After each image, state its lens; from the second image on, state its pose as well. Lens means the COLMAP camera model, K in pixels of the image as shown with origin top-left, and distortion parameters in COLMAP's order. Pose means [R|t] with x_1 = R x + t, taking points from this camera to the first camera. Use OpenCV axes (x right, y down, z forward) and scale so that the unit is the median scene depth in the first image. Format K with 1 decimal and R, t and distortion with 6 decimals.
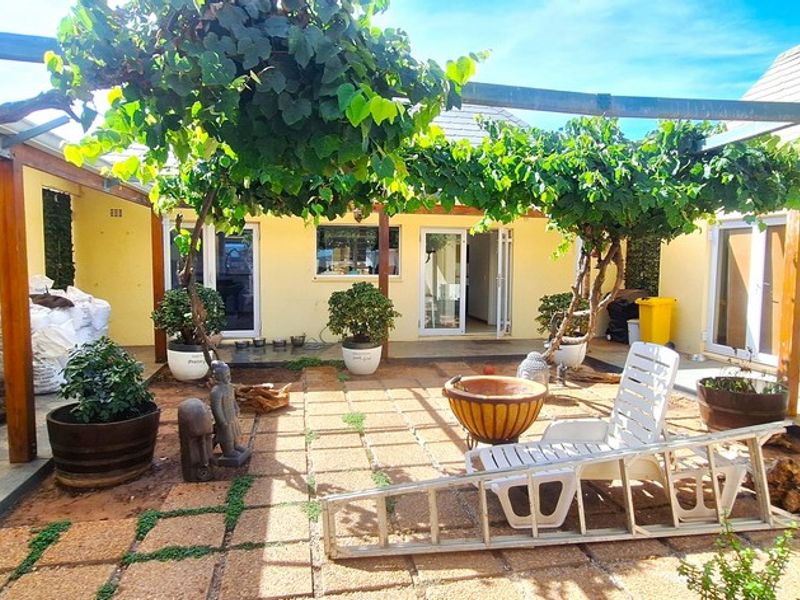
lens RADIAL K [[515.2, 0, 400.0], [0, 515.2, 300.0], [0, 0, 1]] dist [-0.005925, 0.000352]
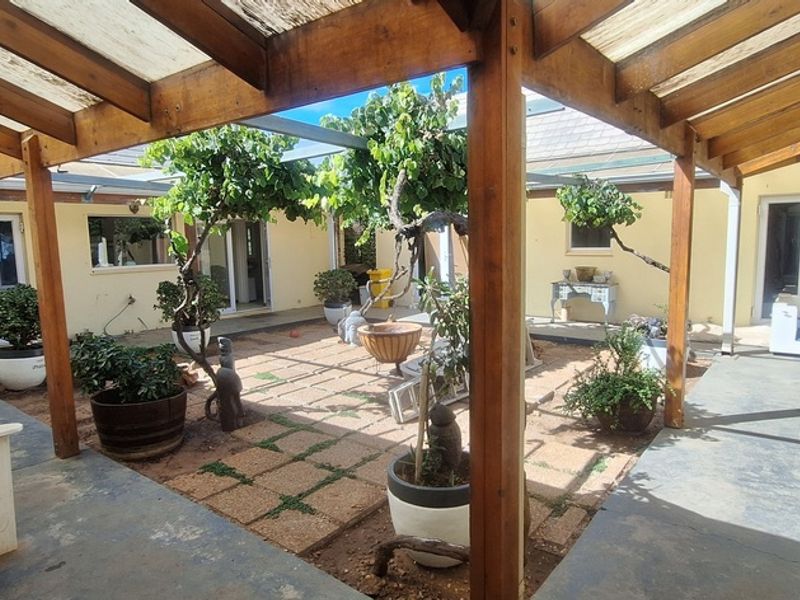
lens RADIAL K [[515.2, 0, 400.0], [0, 515.2, 300.0], [0, 0, 1]] dist [-0.005925, 0.000352]
pose [[0.772063, -0.109913, 0.625969, -0.853585], [0.086798, 0.993939, 0.067469, -0.010951], [-0.629591, 0.002242, 0.776924, -0.232618]]
